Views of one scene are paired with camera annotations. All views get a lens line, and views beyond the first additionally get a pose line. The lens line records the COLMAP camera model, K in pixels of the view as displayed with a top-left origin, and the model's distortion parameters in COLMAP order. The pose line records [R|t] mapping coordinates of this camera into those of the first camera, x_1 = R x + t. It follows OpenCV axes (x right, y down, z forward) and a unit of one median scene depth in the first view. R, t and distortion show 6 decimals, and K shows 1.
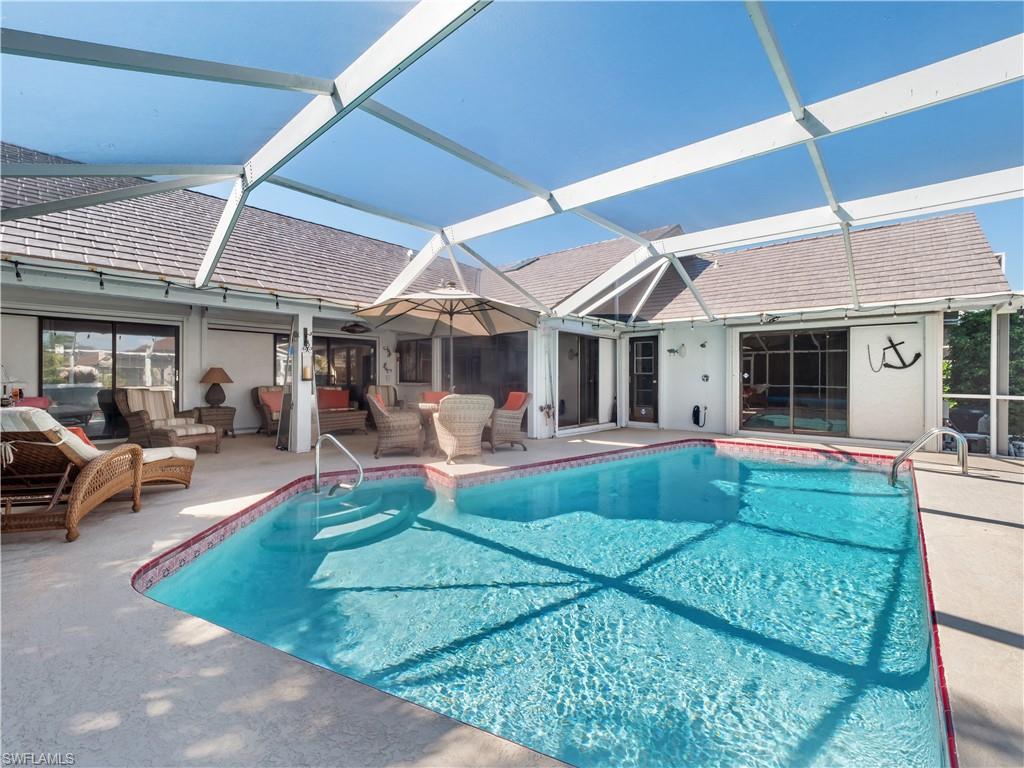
lens RADIAL K [[434.7, 0, 498.5], [0, 434.7, 378.5], [0, 0, 1]] dist [-0.004536, 0.000053]
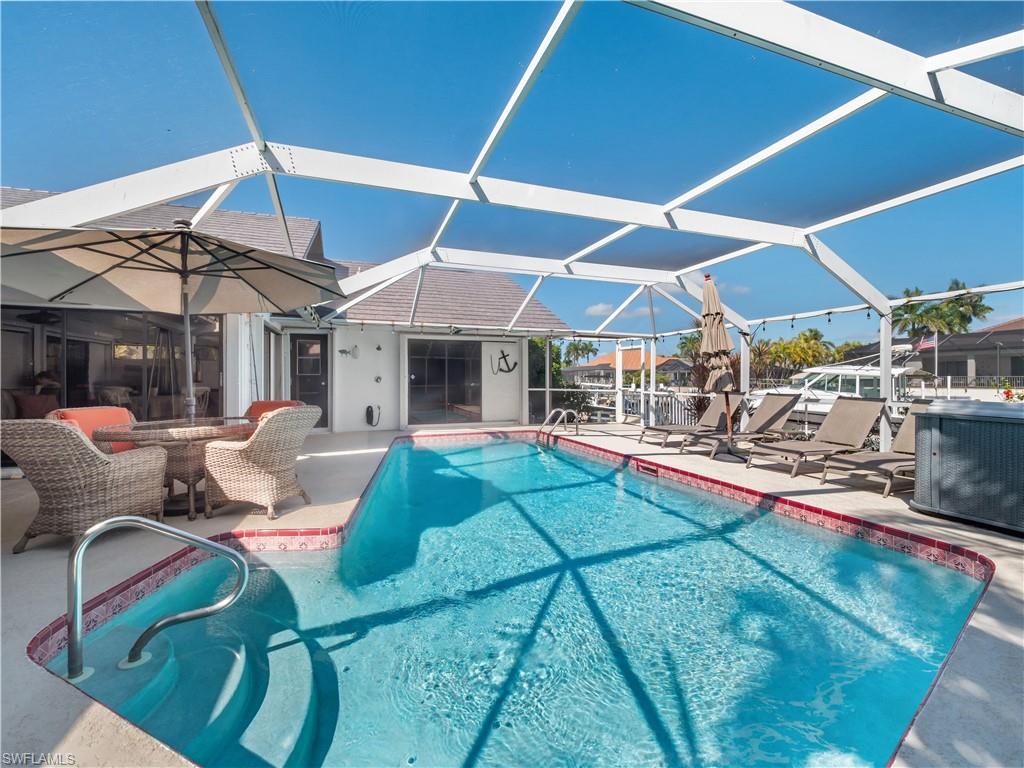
lens RADIAL K [[434.7, 0, 513.3], [0, 434.7, 378.6], [0, 0, 1]] dist [-0.004536, 0.000053]
pose [[0.461749, -0.002479, 0.887007, -0.390688], [0.007888, 0.999968, -0.001312, 0.001550], [-0.886975, 0.007603, 0.461754, 0.281782]]
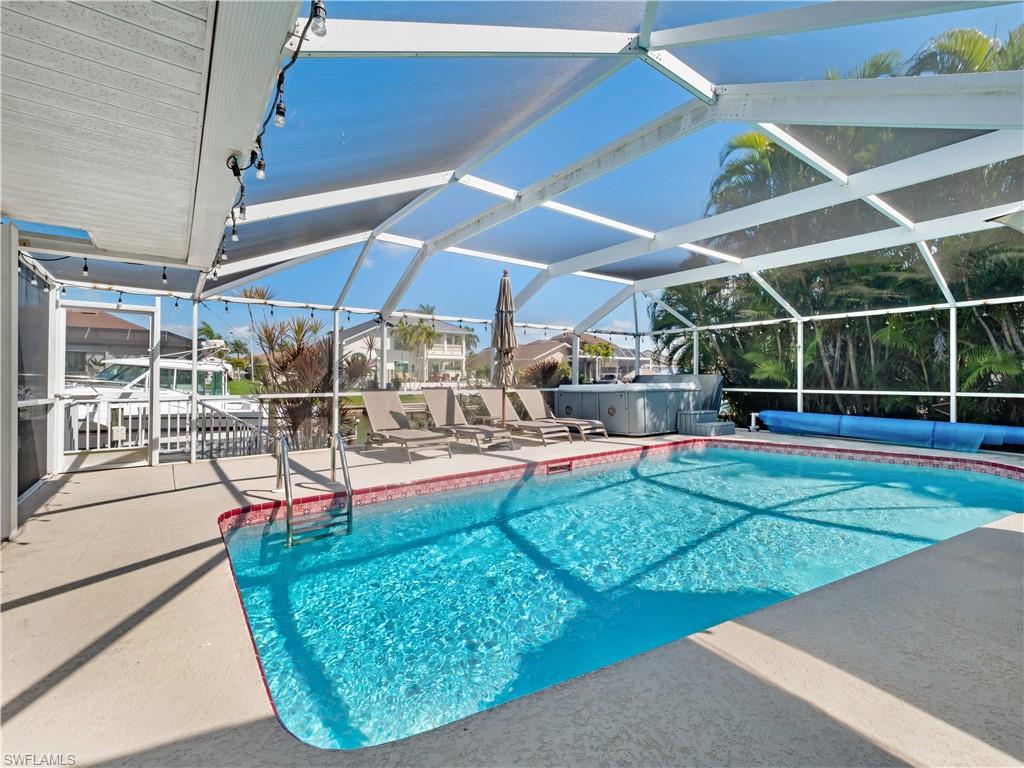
lens RADIAL K [[434.7, 0, 514.5], [0, 434.7, 377.0], [0, 0, 1]] dist [-0.004536, 0.000053]
pose [[-0.980562, -0.002638, 0.196194, 0.376797], [-0.001116, 0.999968, 0.007869, 0.004834], [-0.196208, 0.007498, -0.980534, 1.210833]]
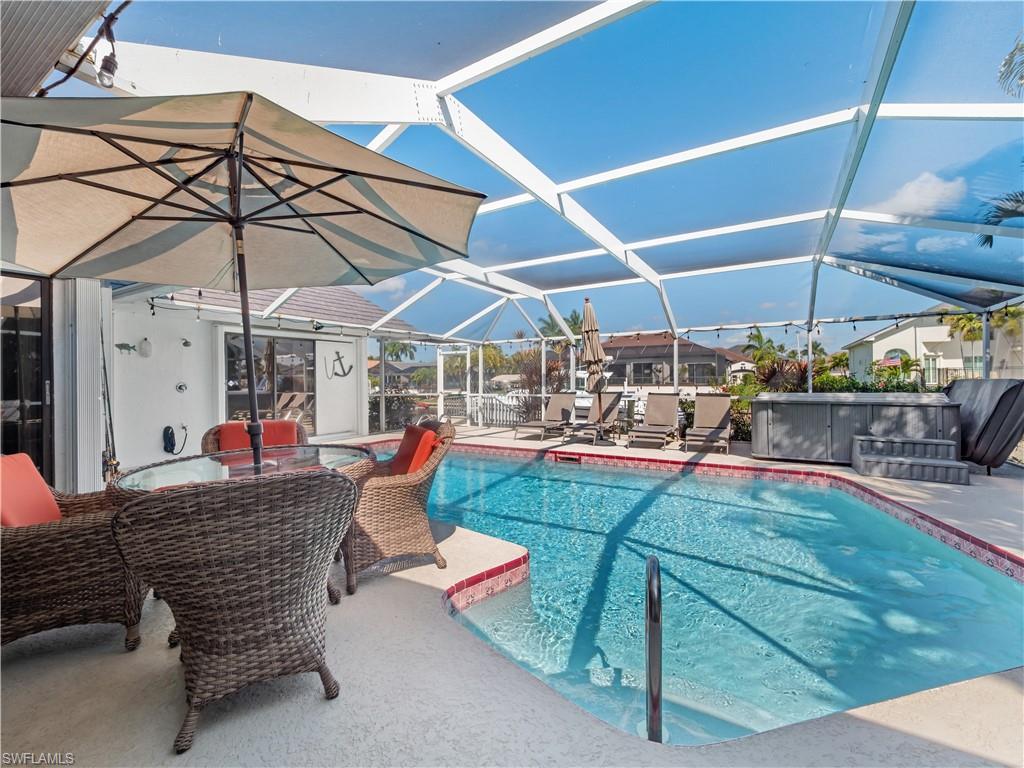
lens RADIAL K [[434.7, 0, 503.3], [0, 434.7, 376.5], [0, 0, 1]] dist [-0.004536, 0.000053]
pose [[-0.191994, 0.007128, 0.981370, -0.467185], [0.017726, 0.999836, -0.003794, -0.008317], [-0.981236, 0.016667, -0.192089, 0.758561]]
